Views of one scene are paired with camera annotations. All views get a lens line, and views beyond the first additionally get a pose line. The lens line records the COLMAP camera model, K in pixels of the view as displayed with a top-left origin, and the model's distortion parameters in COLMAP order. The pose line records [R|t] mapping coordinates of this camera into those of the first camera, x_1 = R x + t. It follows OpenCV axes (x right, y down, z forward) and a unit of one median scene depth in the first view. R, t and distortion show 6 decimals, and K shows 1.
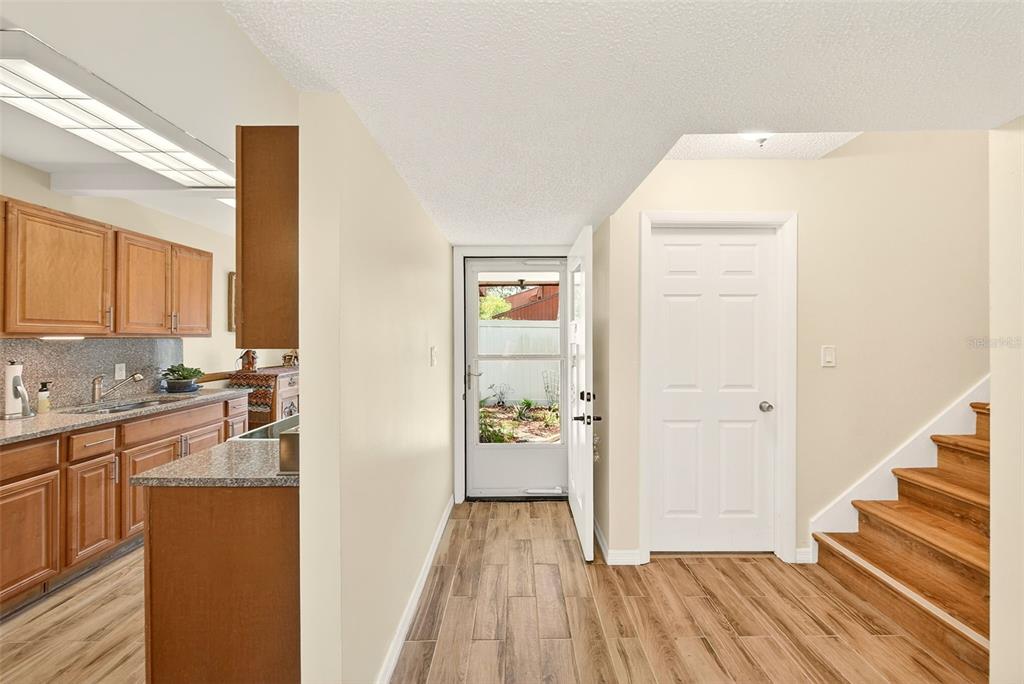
lens RADIAL K [[403.6, 0, 518.0], [0, 403.6, 335.4], [0, 0, 1]] dist [-0.001793, -0.000485]
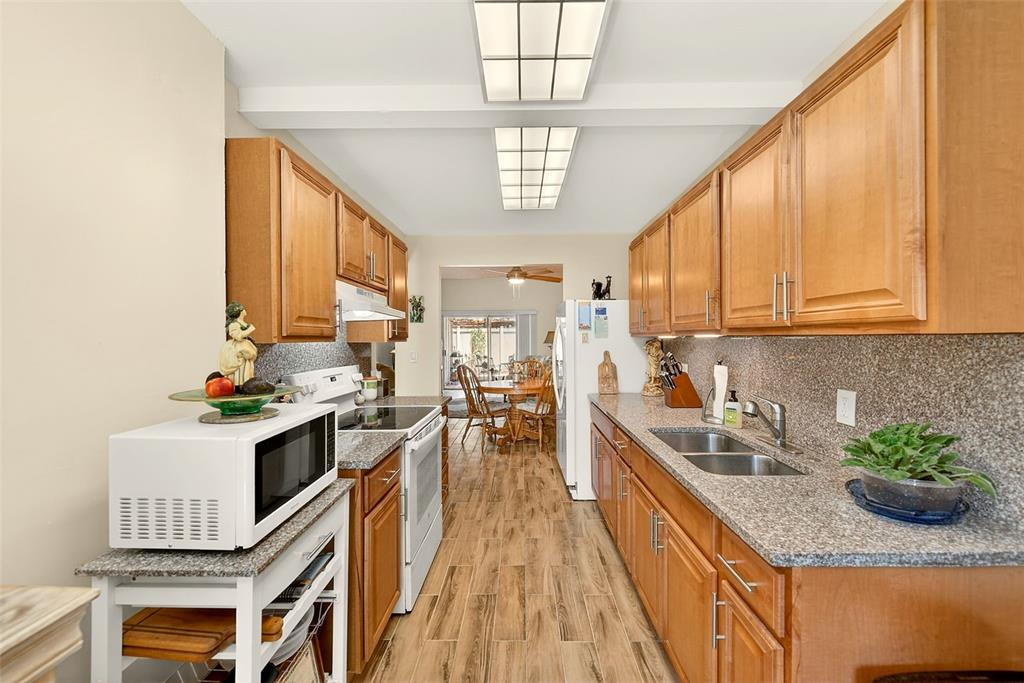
lens RADIAL K [[403.6, 0, 518.0], [0, 403.6, 334.9], [0, 0, 1]] dist [-0.001793, -0.000485]
pose [[-0.999719, 0.015317, 0.018115, -0.758762], [0.015193, 0.999860, -0.006980, 0.004387], [-0.018219, -0.006703, -0.999812, 1.819022]]
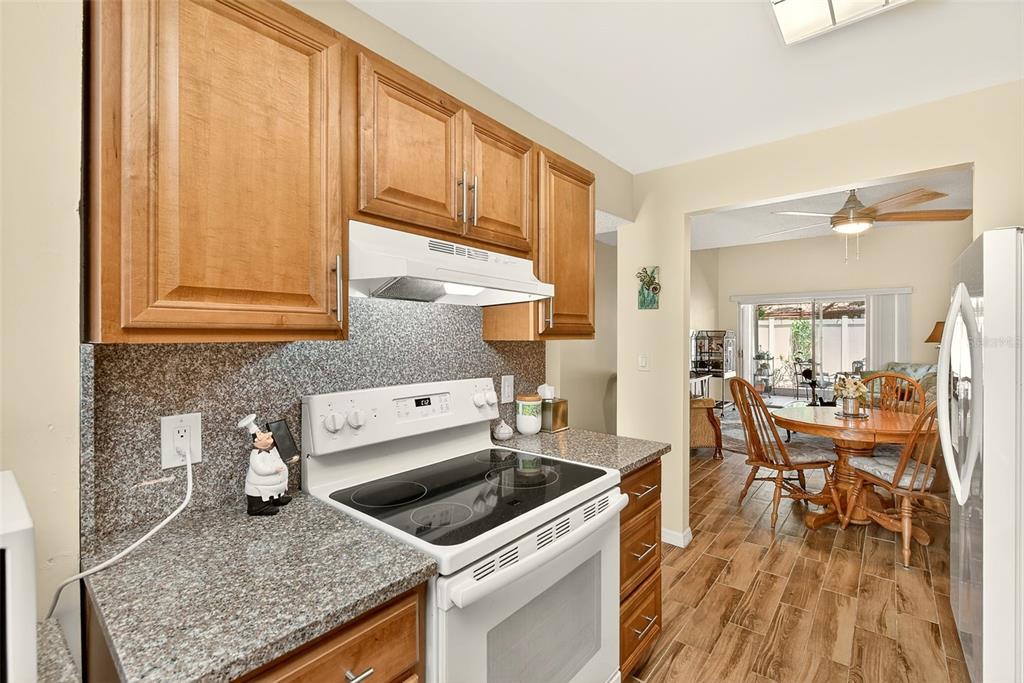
lens RADIAL K [[447.0, 0, 513.1], [0, 447.0, 336.8], [0, 0, 1]] dist [-0.002882, -0.000839]
pose [[-0.759159, 0.011260, 0.650808, -0.805448], [0.013089, 0.999912, -0.002032, 0.006526], [-0.650773, 0.006976, -0.759240, 1.302952]]
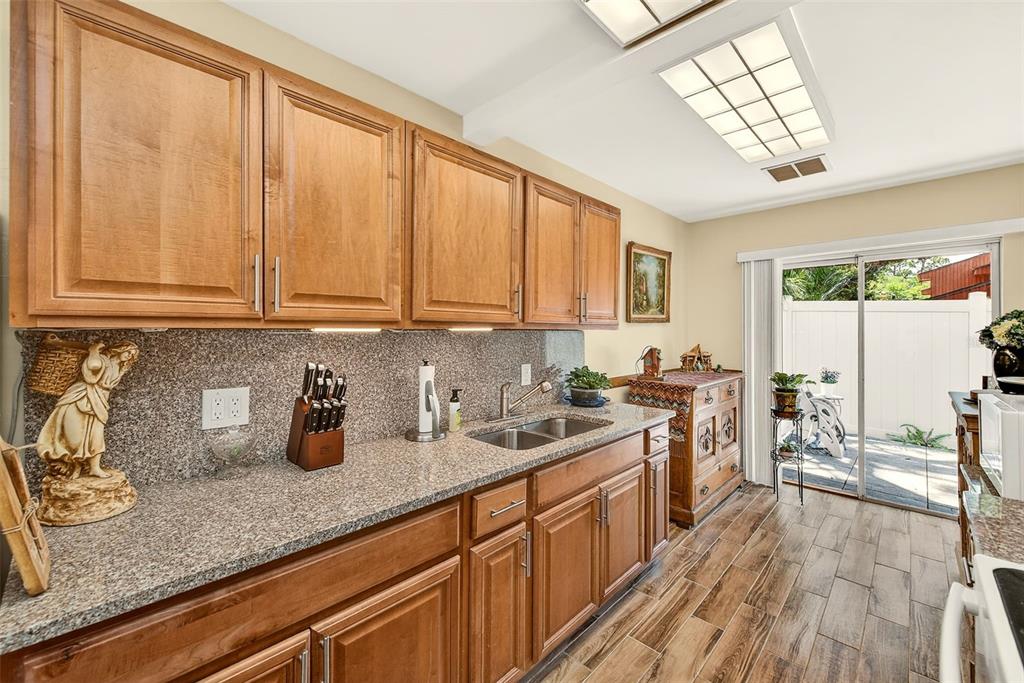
lens RADIAL K [[403.6, 0, 518.0], [0, 403.6, 334.9], [0, 0, 1]] dist [-0.001793, -0.000485]
pose [[0.715631, 0.010889, -0.698394, -0.579051], [-0.001945, 0.999906, 0.013598, 0.006580], [0.698476, -0.008373, 0.715585, 0.551087]]
